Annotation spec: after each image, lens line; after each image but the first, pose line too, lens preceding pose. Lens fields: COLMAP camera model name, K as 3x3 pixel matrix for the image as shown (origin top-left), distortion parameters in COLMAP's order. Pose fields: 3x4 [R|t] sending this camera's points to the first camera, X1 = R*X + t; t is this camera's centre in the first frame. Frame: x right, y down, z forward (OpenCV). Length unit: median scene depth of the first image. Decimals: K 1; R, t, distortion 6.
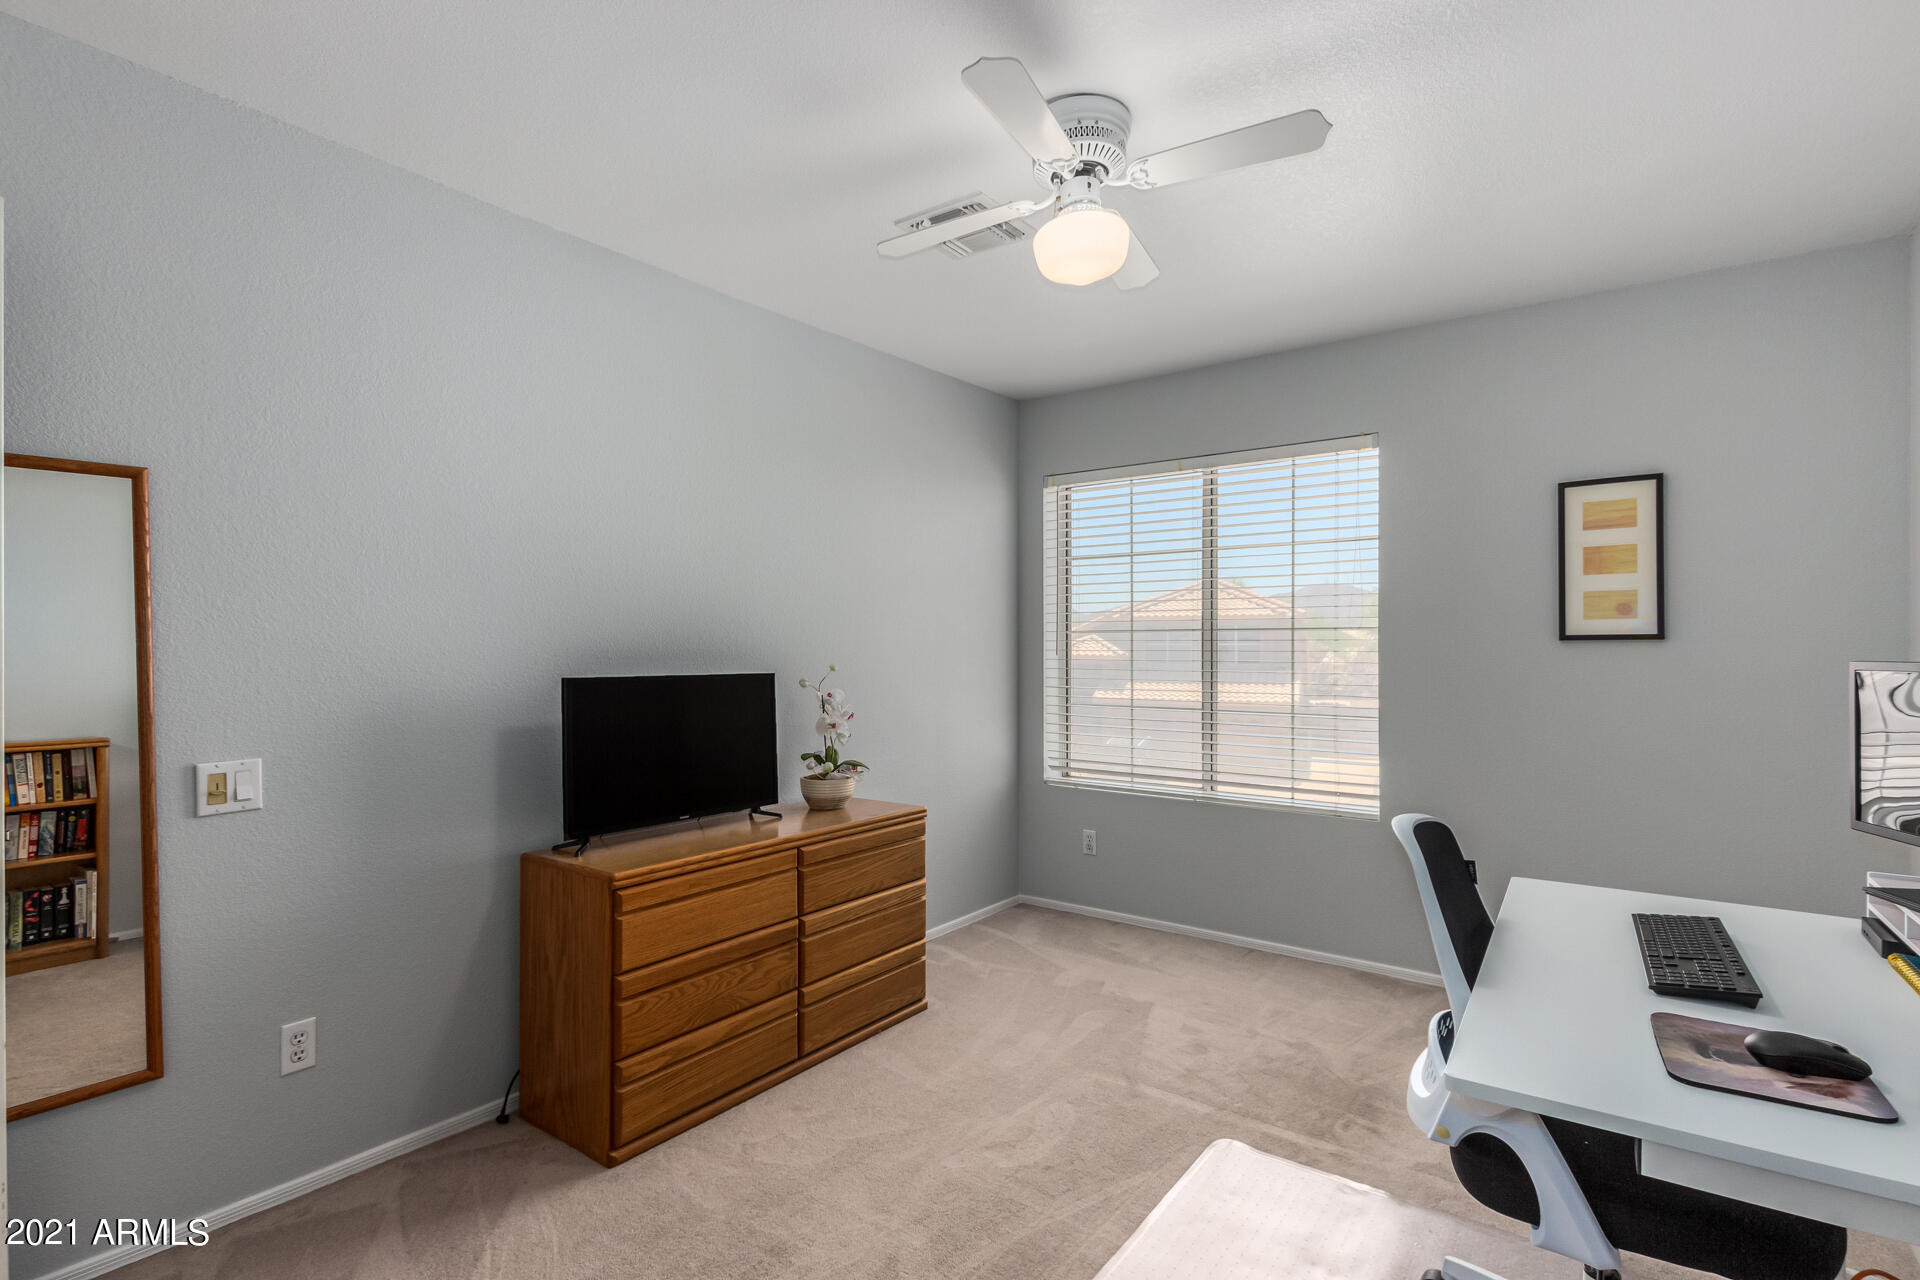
lens RADIAL K [[895.6, 0, 960.9], [0, 895.6, 643.4], [0, 0, 1]] dist [-0.000890, -0.000084]
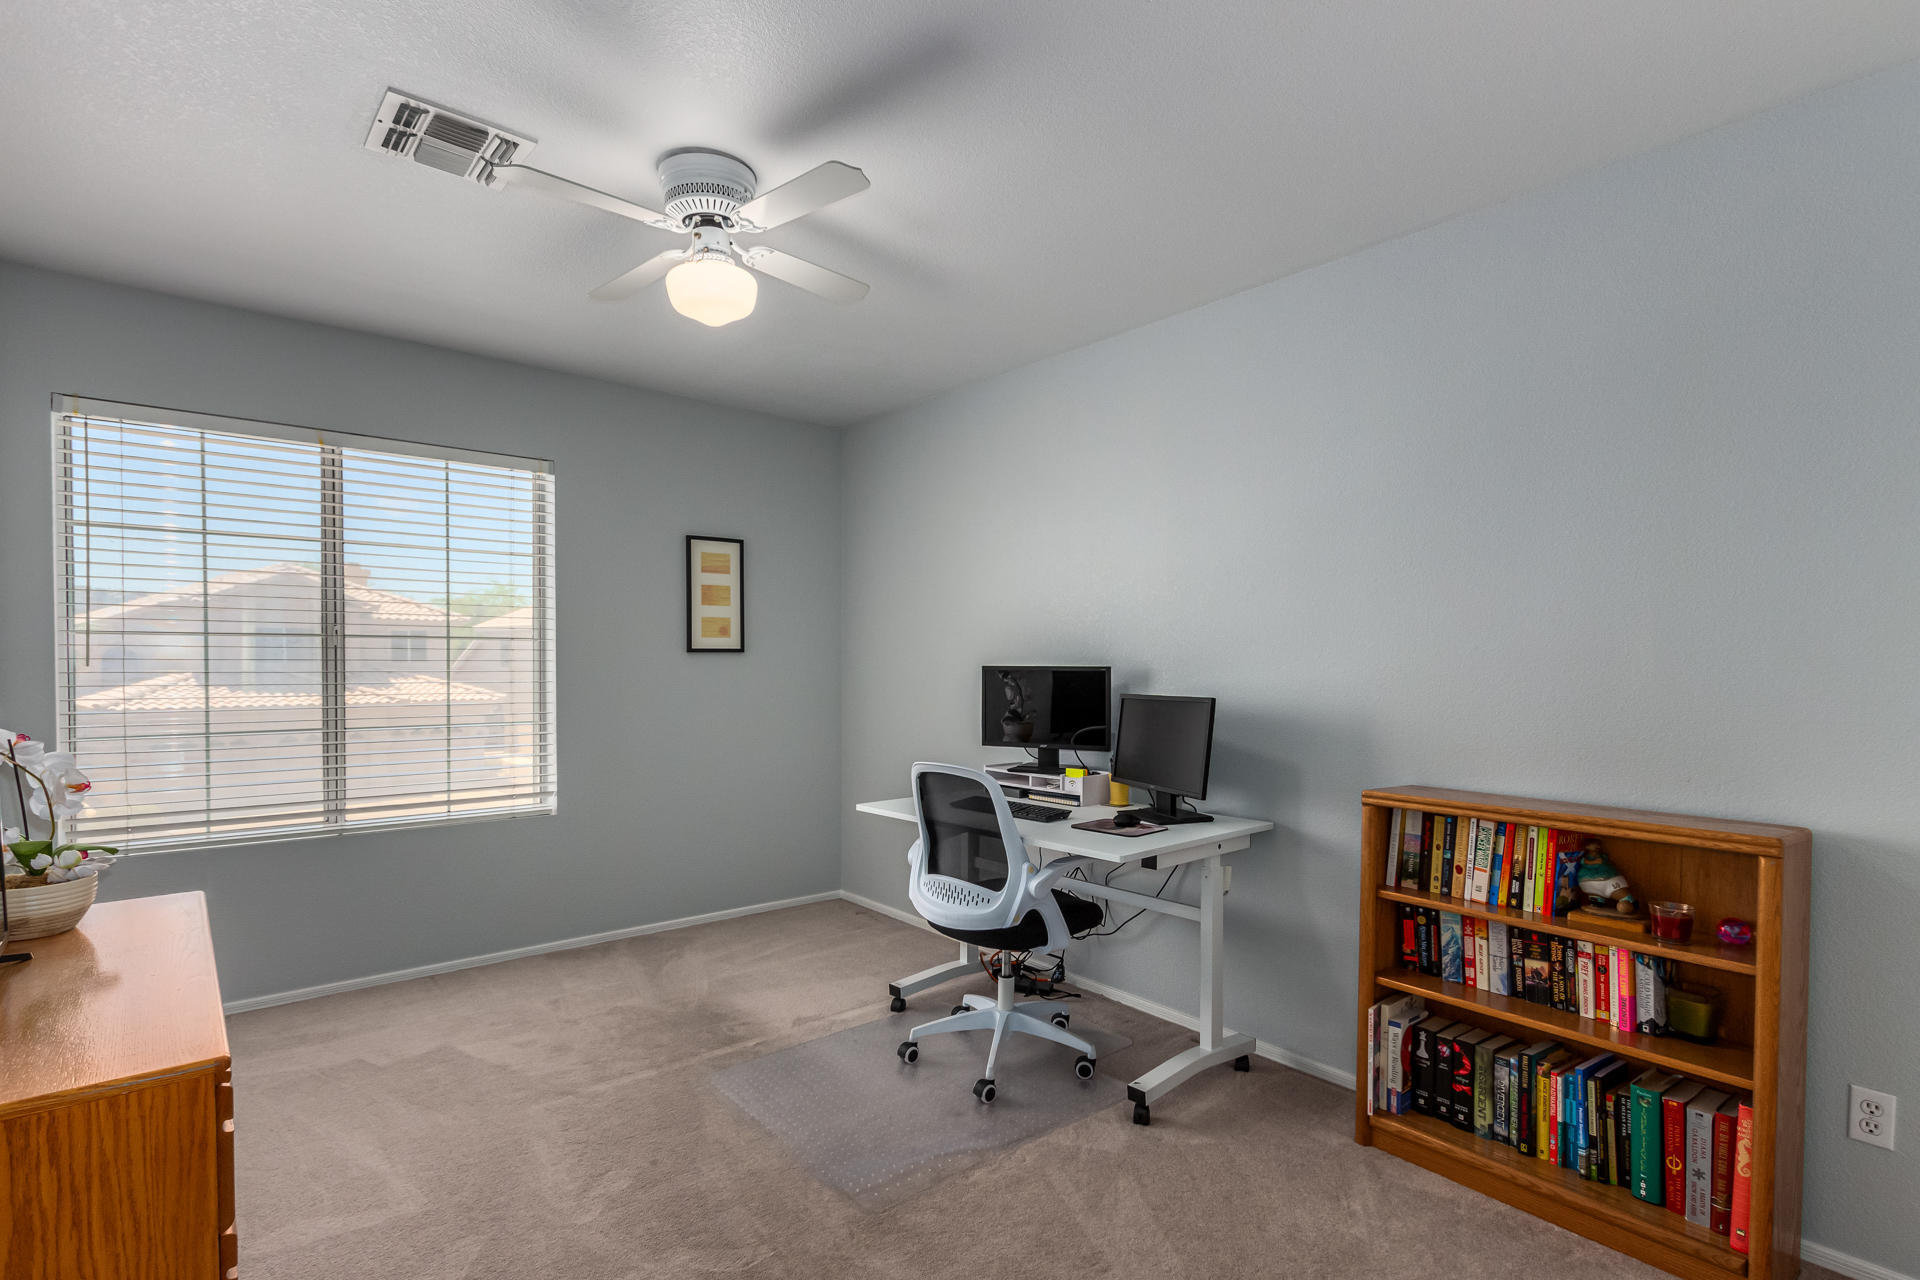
lens RADIAL K [[956.3, 0, 960.2], [0, 956.3, 652.3], [0, 0, 1]] dist [0.000247, 0.000201]
pose [[0.218085, -0.004516, 0.975919, -0.545227], [-0.016985, 0.999820, 0.008422, -0.019191], [-0.975782, -0.018413, 0.217969, 0.241577]]
